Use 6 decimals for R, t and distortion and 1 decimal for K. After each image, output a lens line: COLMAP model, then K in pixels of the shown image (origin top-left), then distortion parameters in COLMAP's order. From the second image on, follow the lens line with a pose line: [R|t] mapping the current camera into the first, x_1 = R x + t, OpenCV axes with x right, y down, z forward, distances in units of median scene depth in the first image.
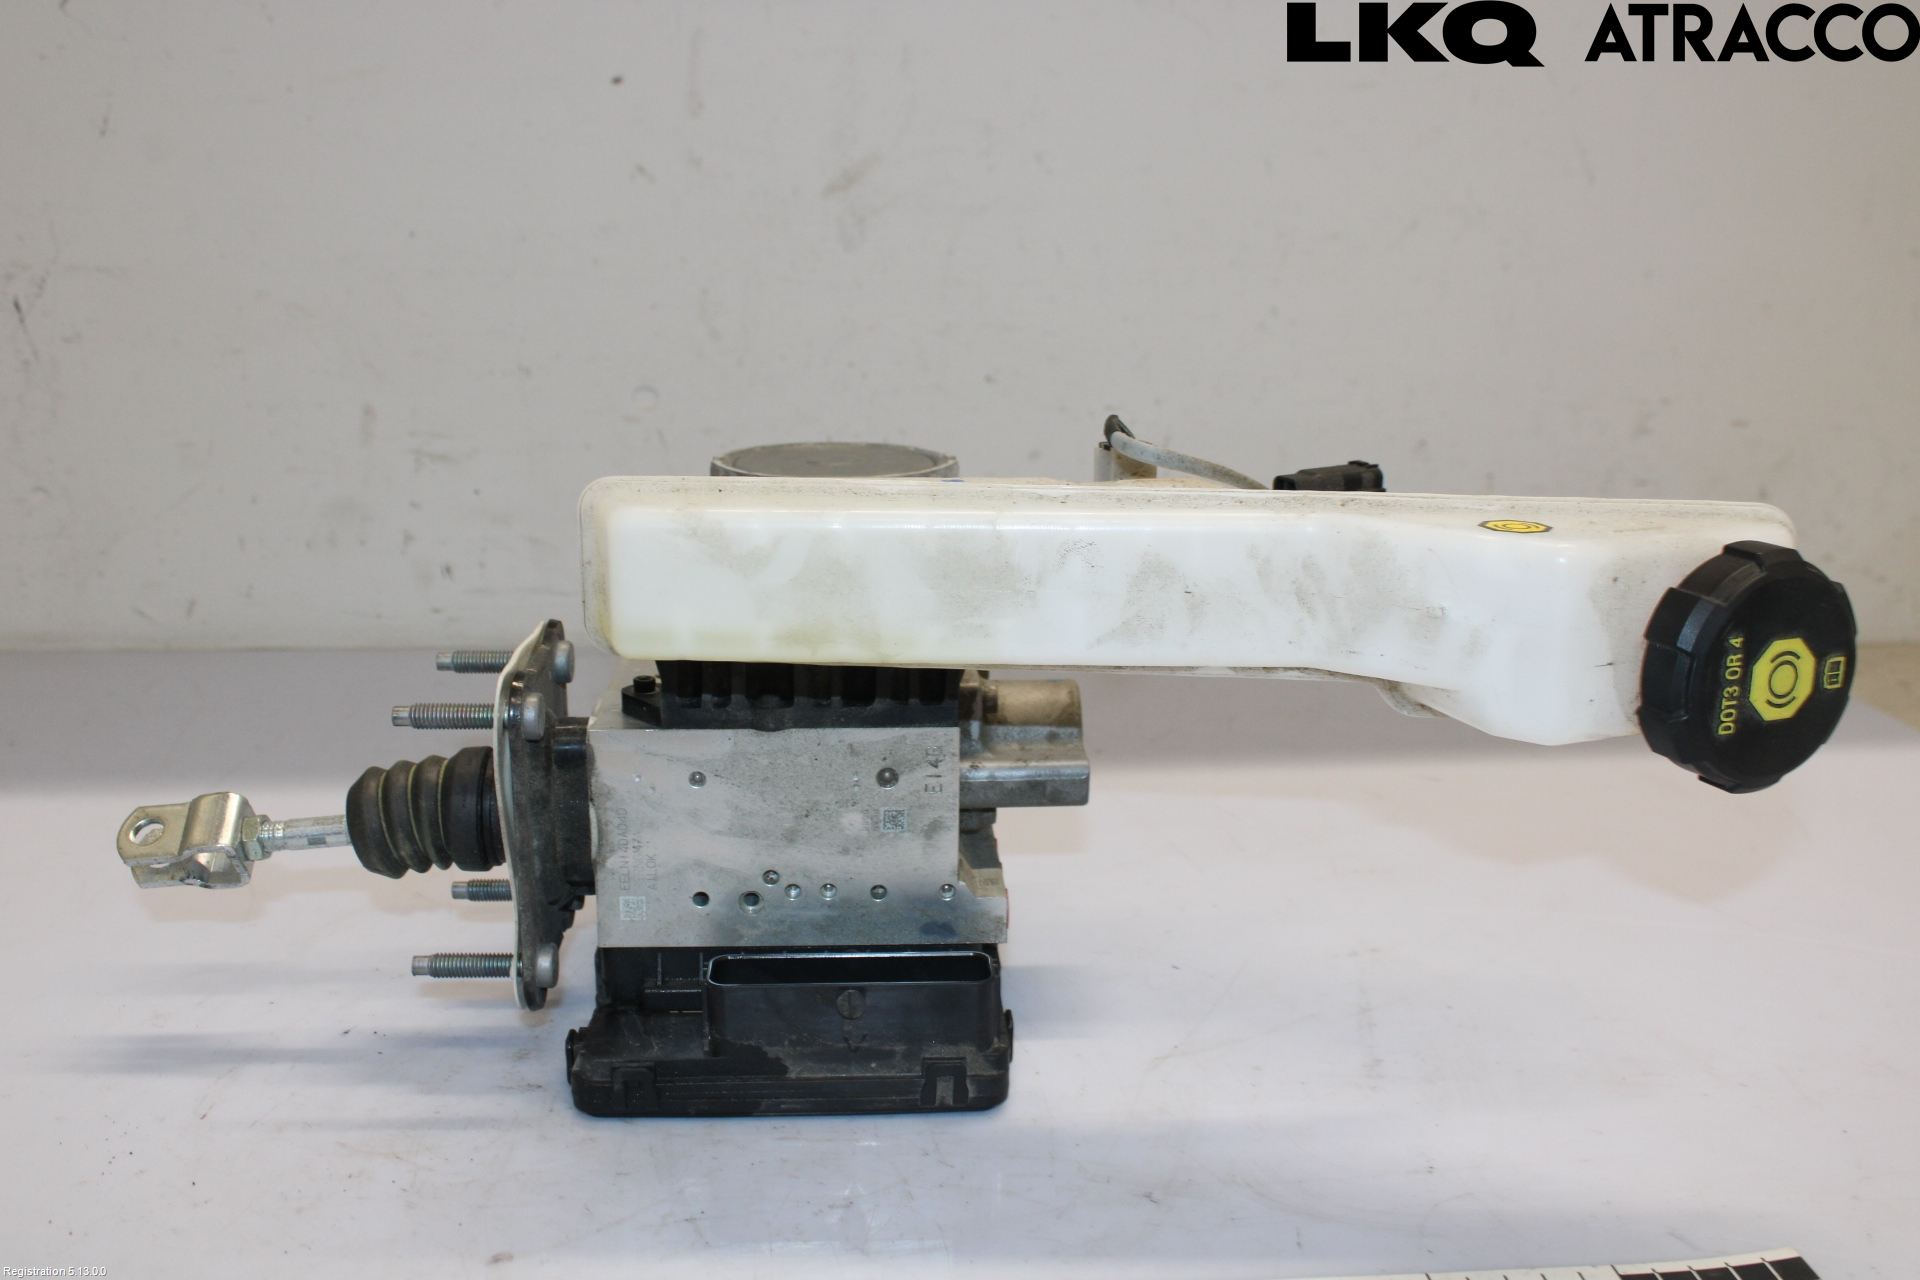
lens RADIAL K [[1909.9, 0, 953.5], [0, 1909.9, 652.5], [0, 0, 1]] dist [-0.021324, 0.000000]
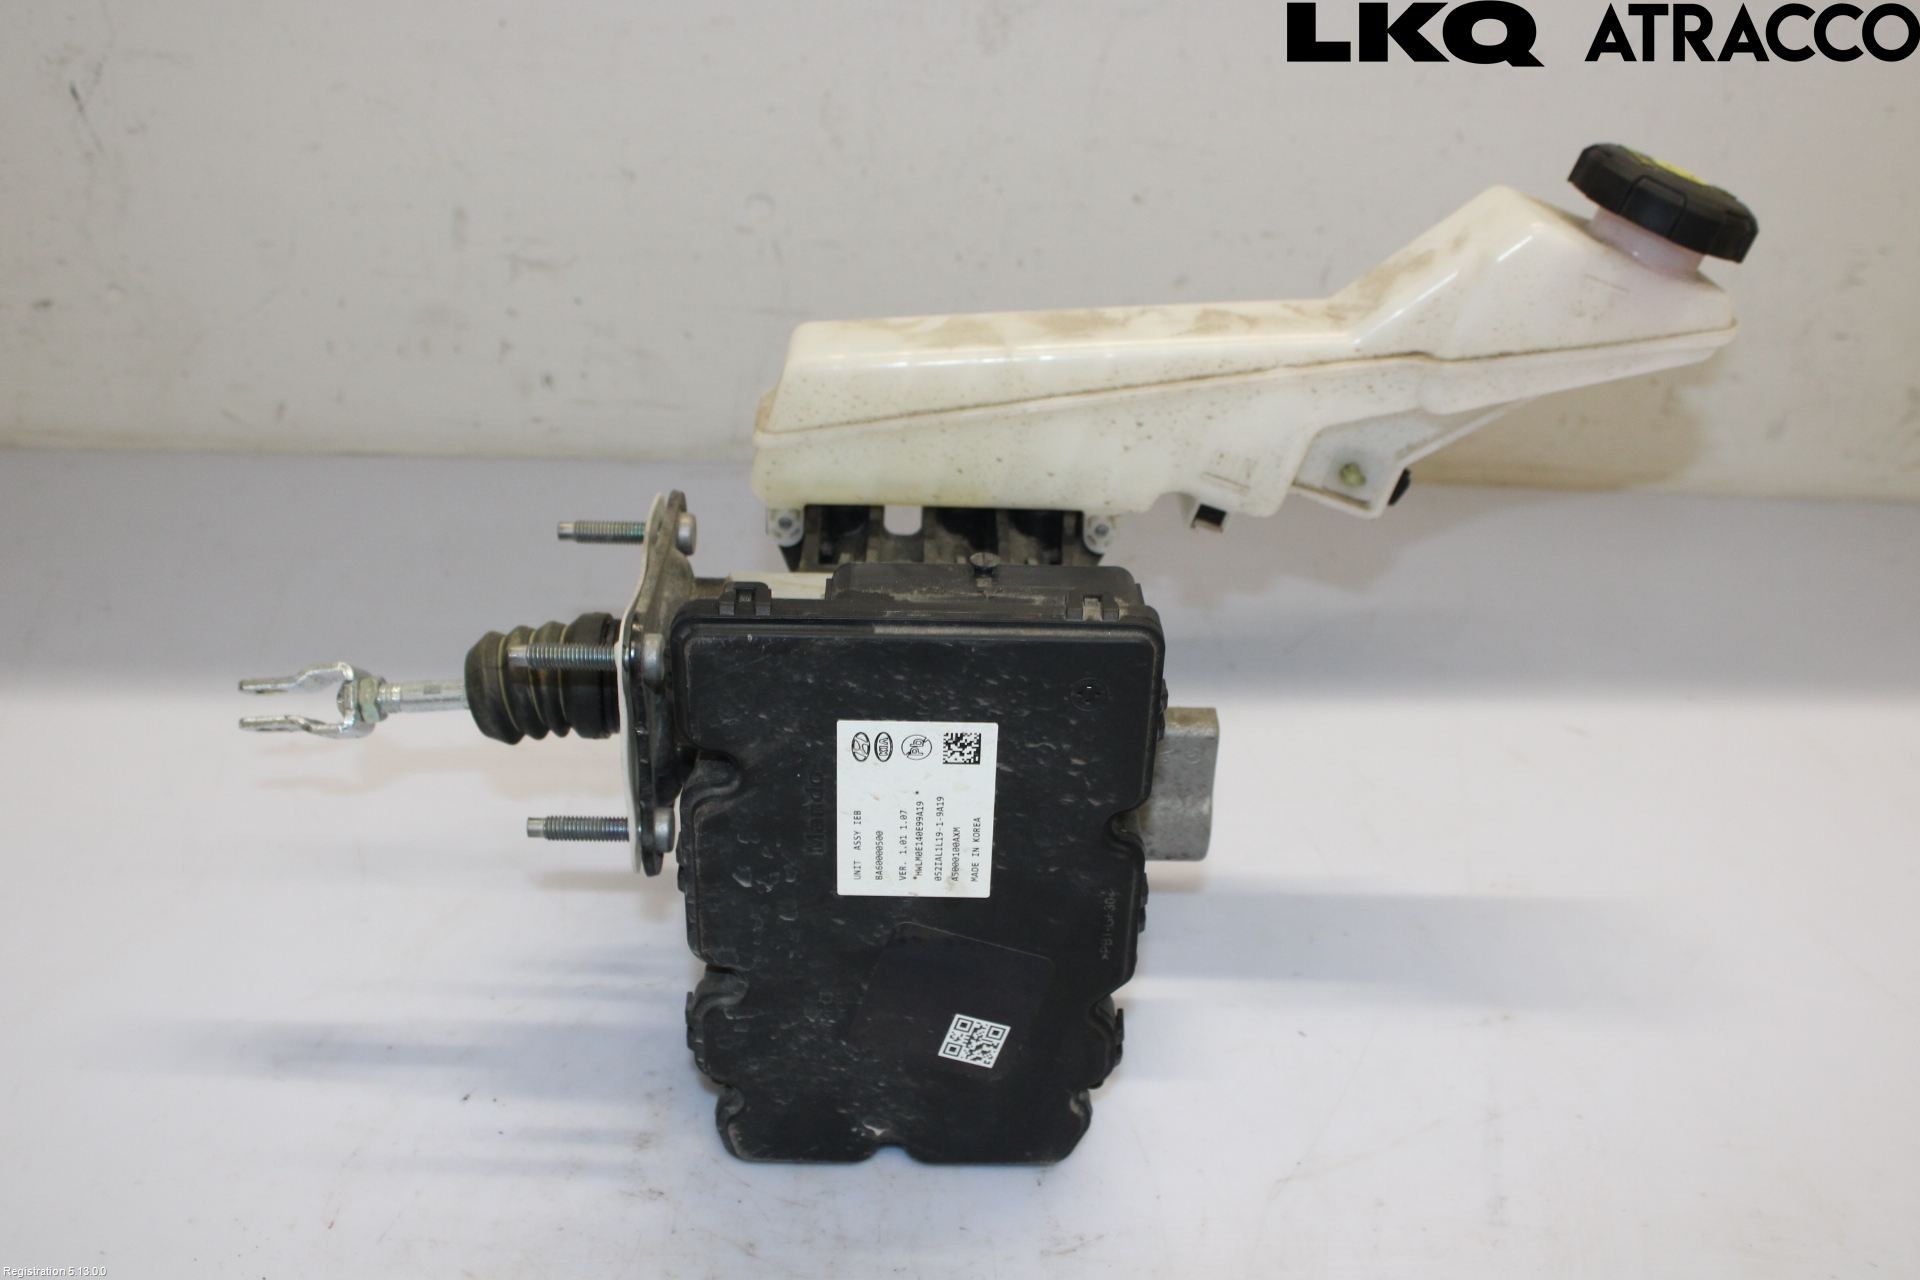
lens RADIAL K [[2015.4, 0, 968.7], [0, 2015.4, 640.9], [0, 0, 1]] dist [-0.034229, 0.000000]
pose [[0.998658, 0.045900, -0.023985, -0.029361], [-0.036711, 0.954084, 0.297282, -0.228149], [0.036529, -0.296003, 0.954488, 0.024047]]
